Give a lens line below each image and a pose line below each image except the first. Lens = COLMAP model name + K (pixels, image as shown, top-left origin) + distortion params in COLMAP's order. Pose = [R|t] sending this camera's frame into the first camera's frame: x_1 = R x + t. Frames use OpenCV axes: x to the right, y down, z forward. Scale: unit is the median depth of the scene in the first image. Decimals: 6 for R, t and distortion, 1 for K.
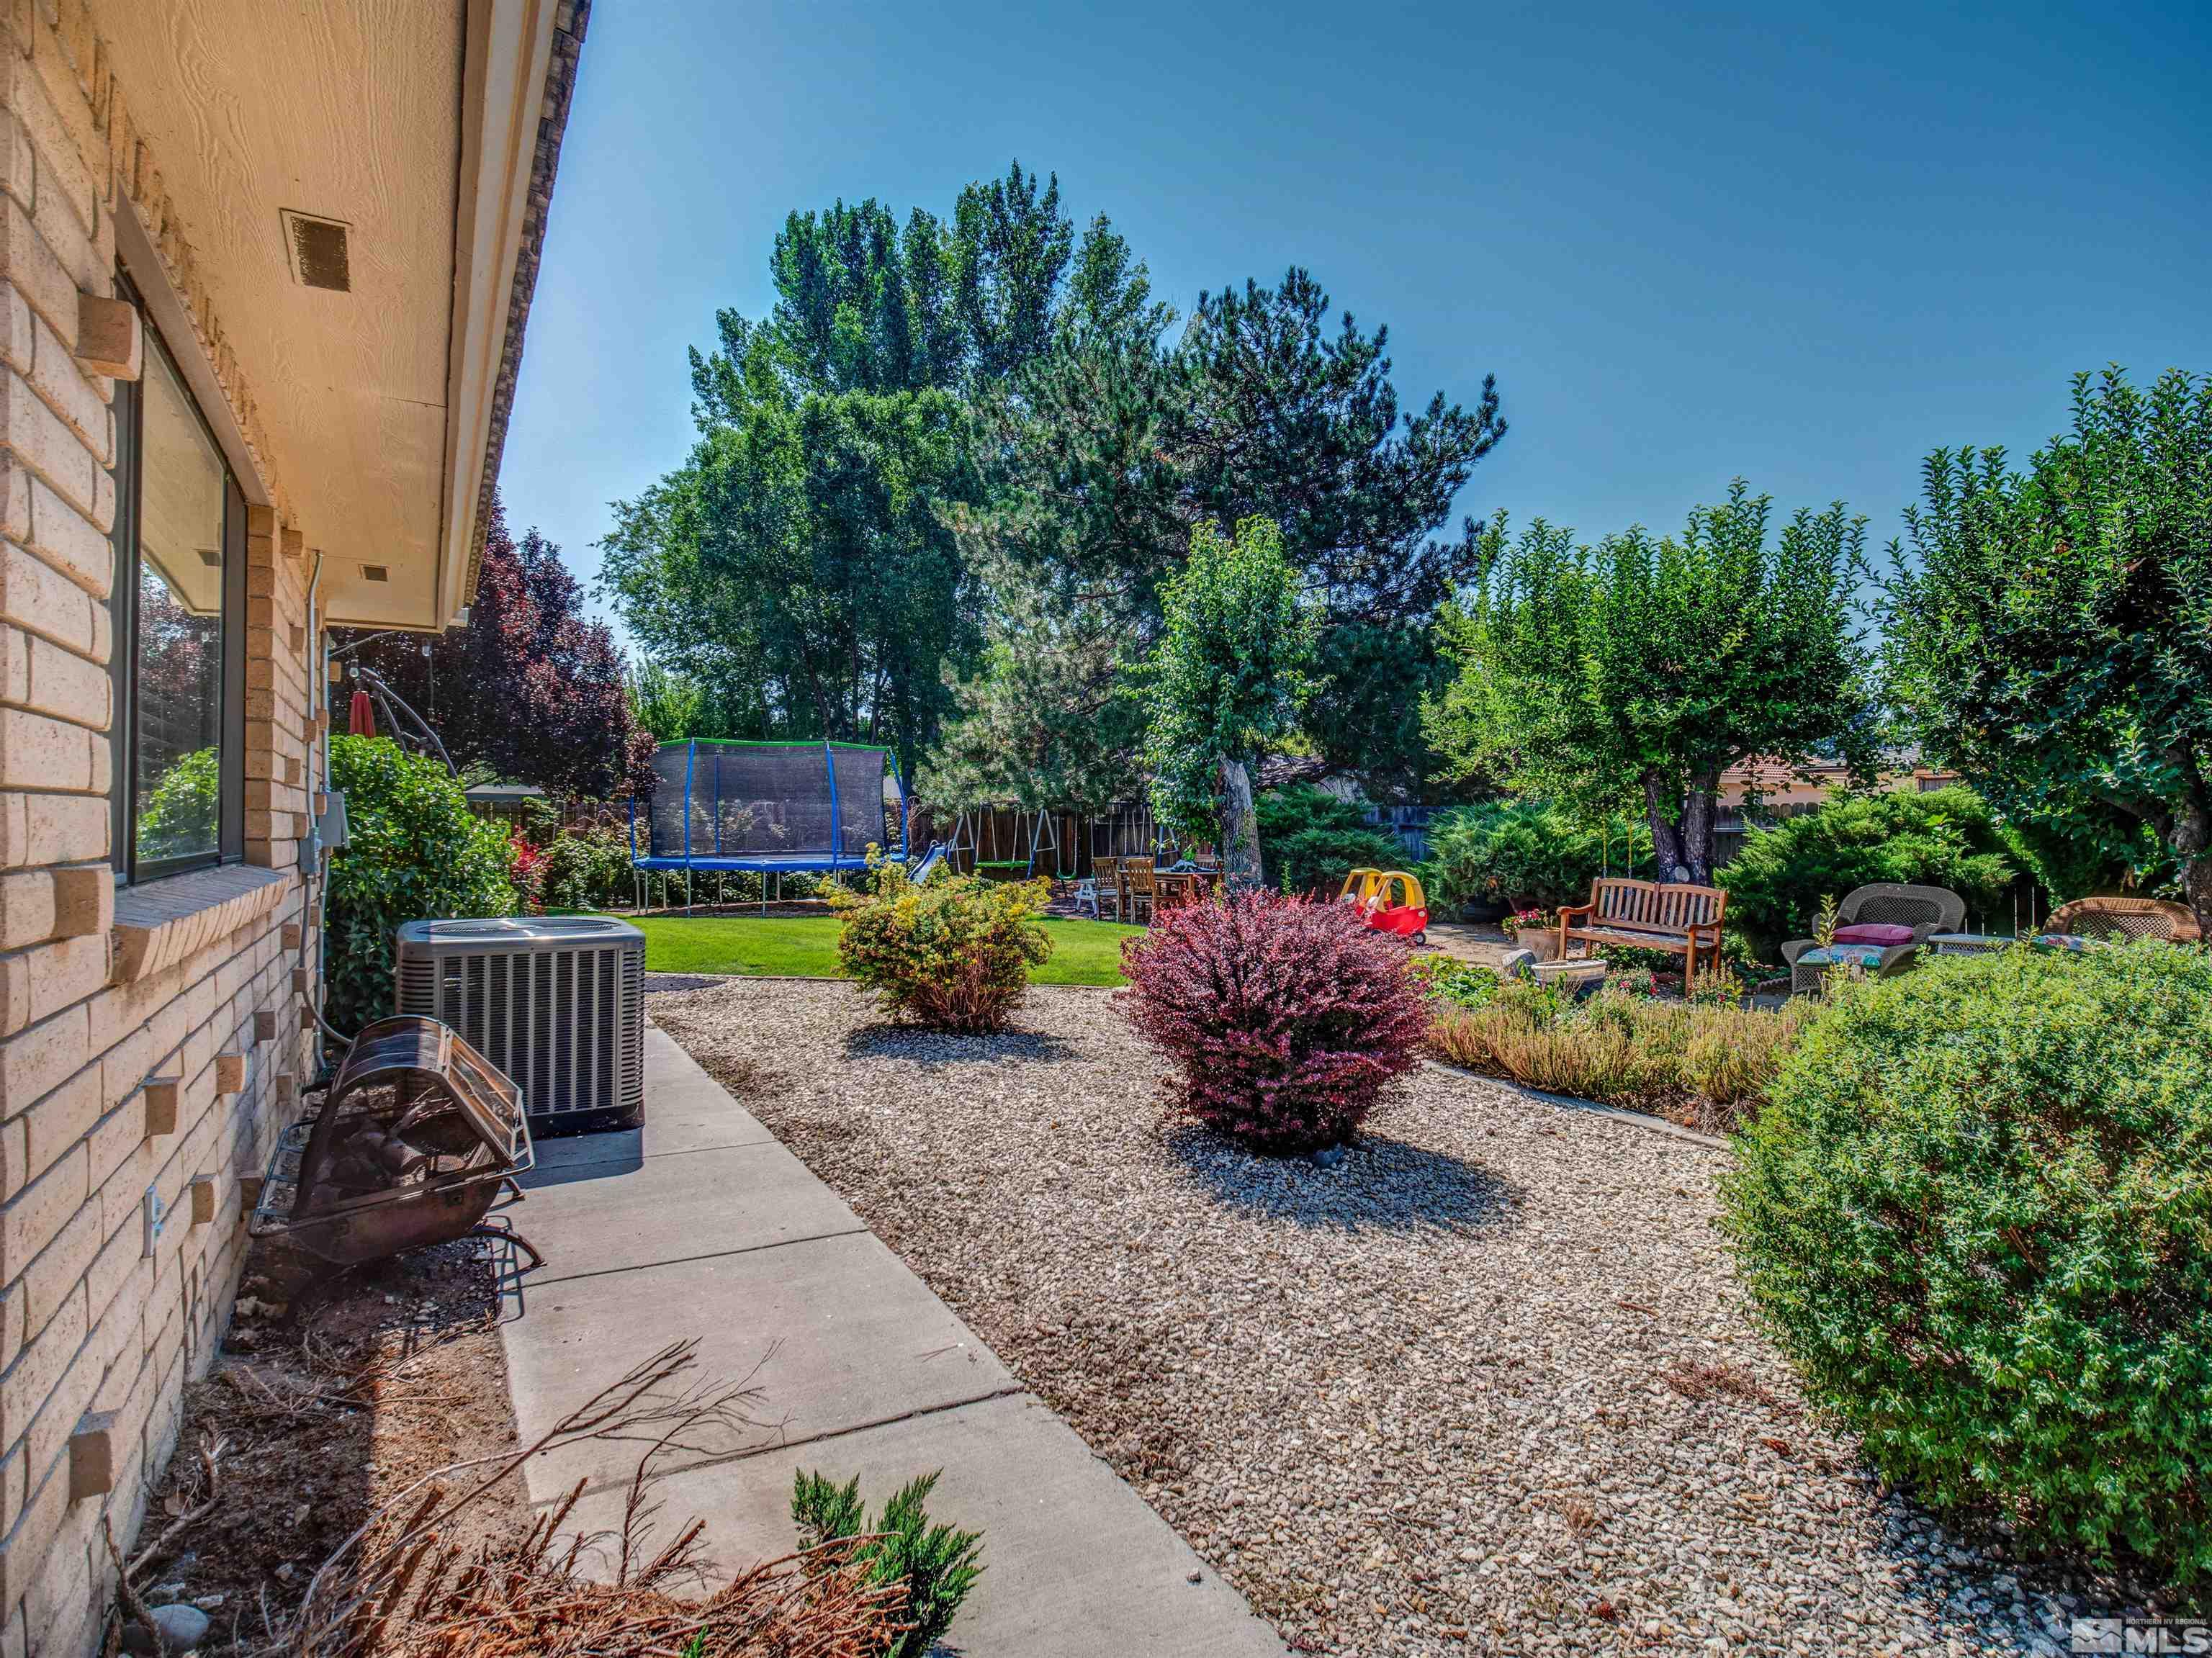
lens RADIAL K [[1218.4, 0, 1088.4], [0, 1218.4, 816.7], [0, 0, 1]] dist [0.001575, -0.000798]
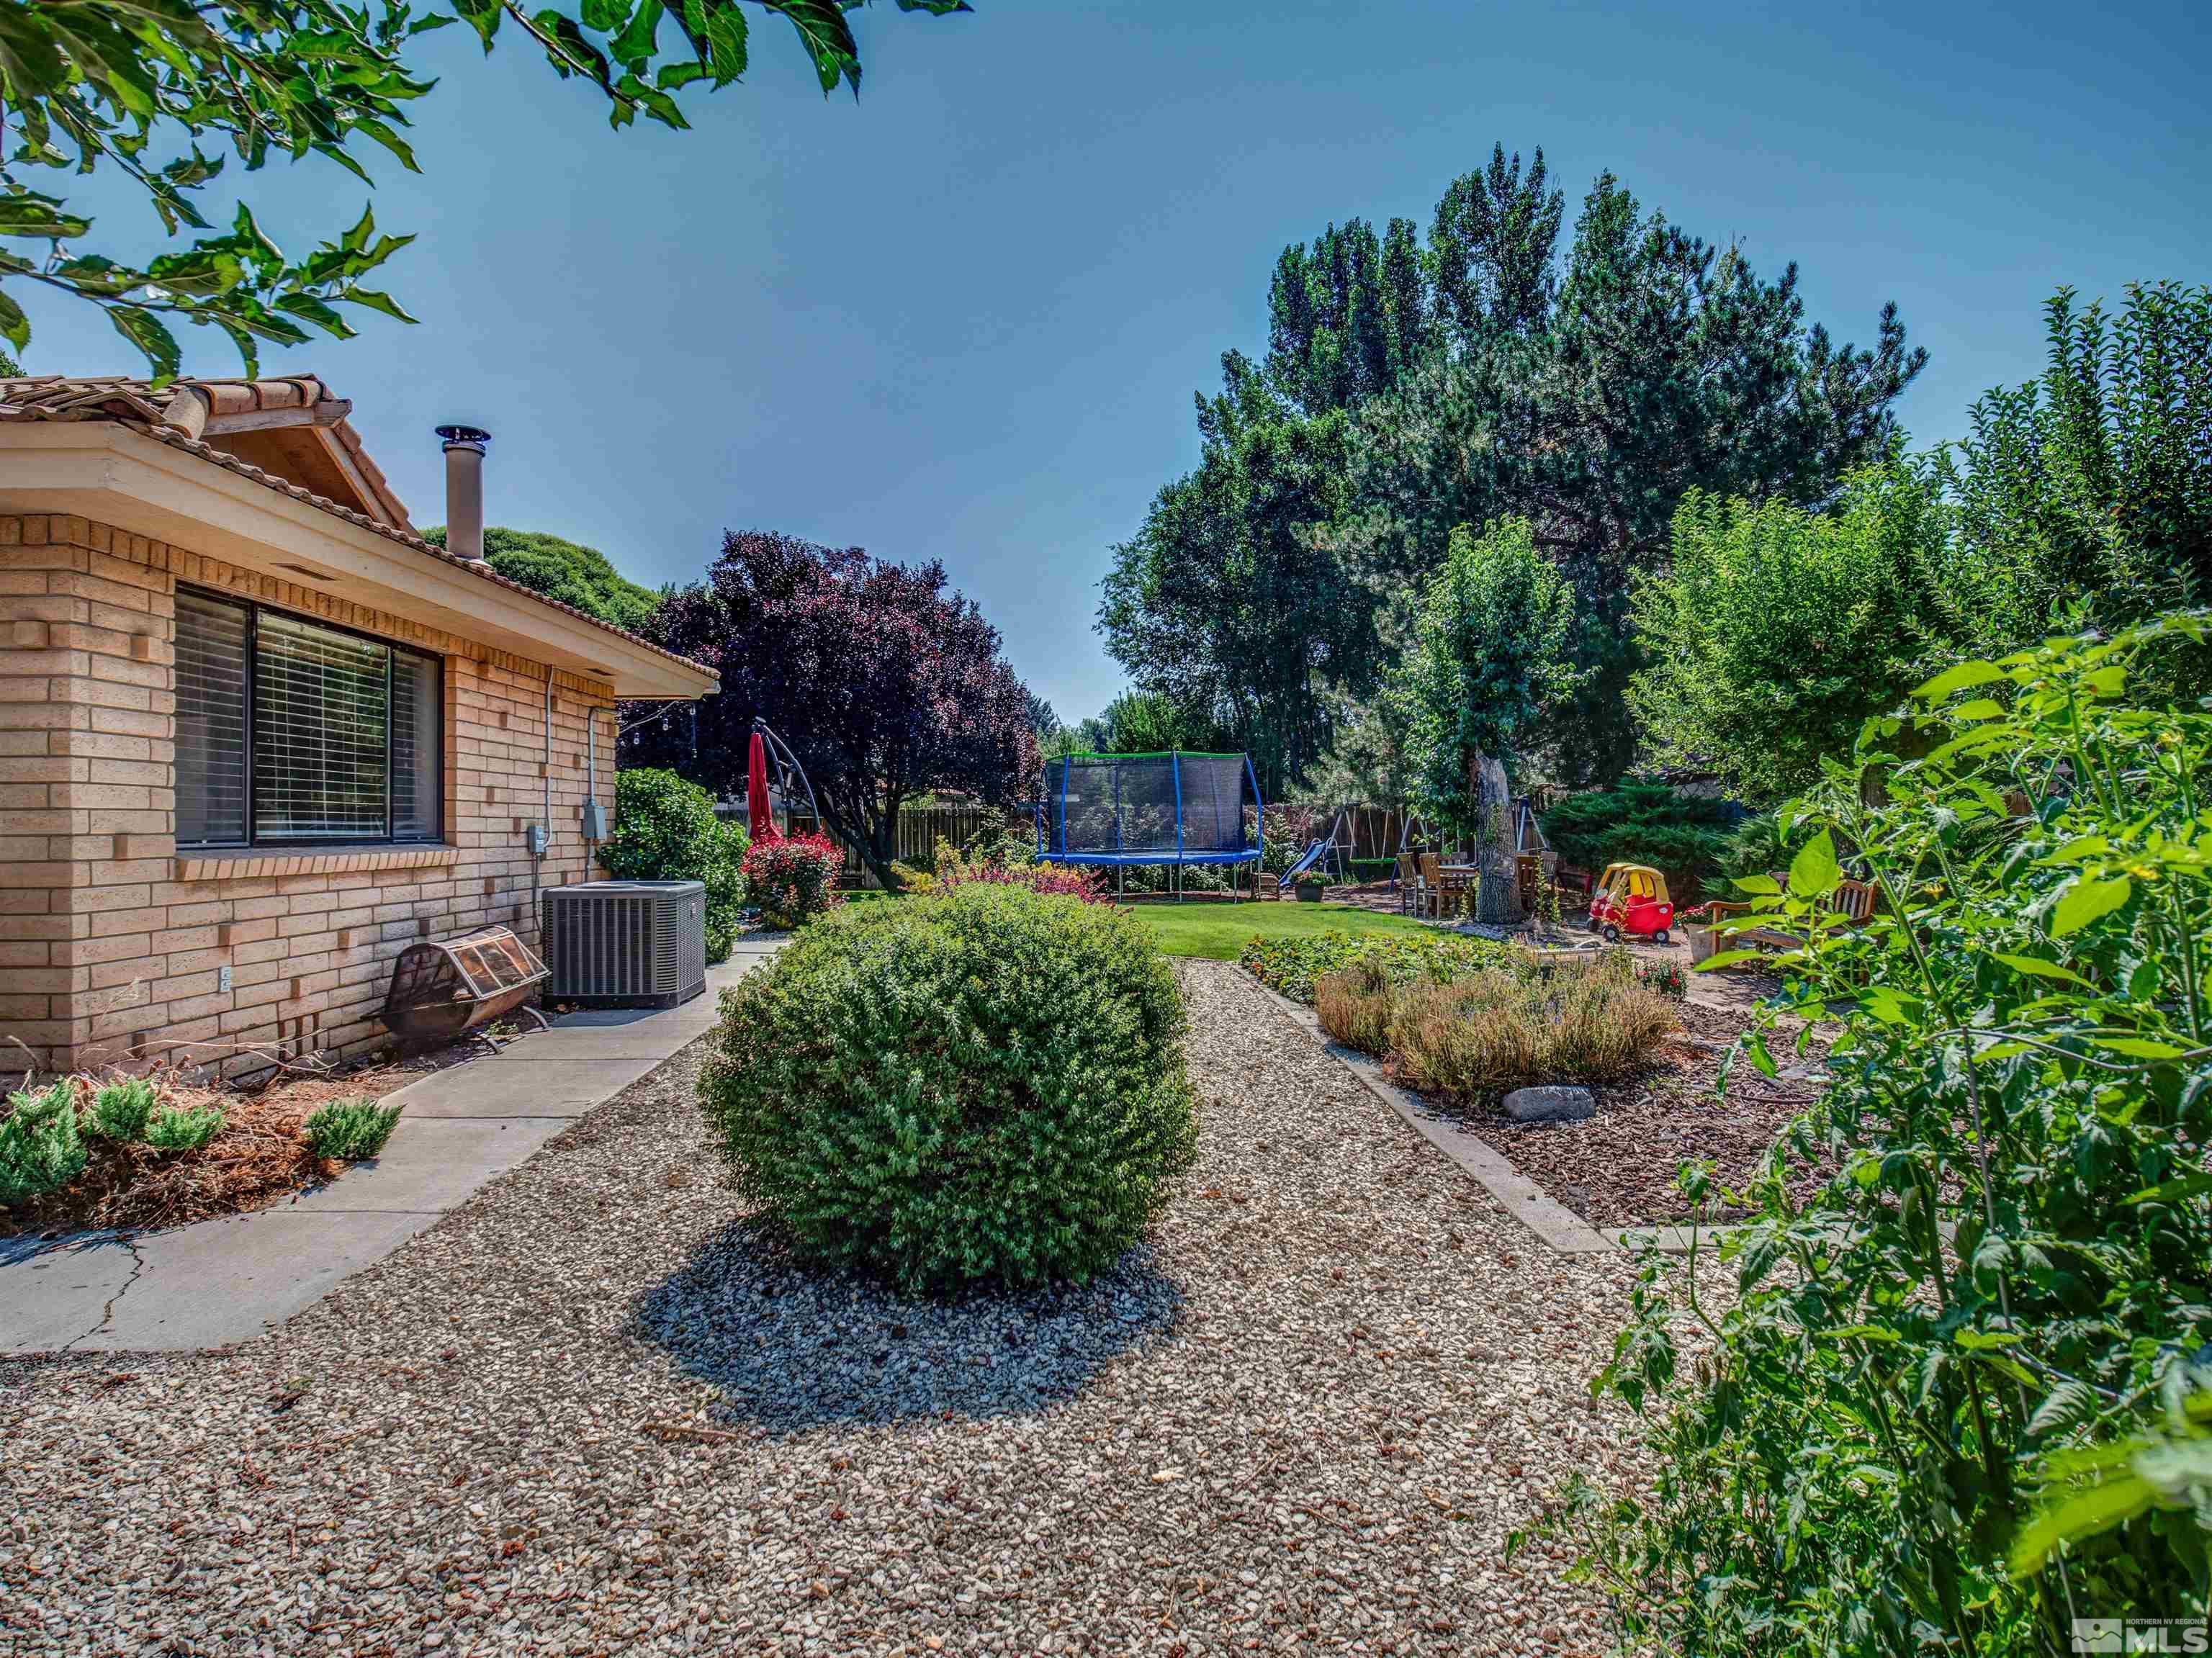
lens RADIAL K [[1218.4, 0, 1088.4], [0, 1218.4, 816.7], [0, 0, 1]] dist [0.001575, -0.000798]
pose [[0.884324, -0.013356, -0.466683, 0.184020], [0.012750, 0.999909, -0.004457, 0.002634], [0.466700, -0.002009, 0.884413, -0.036391]]
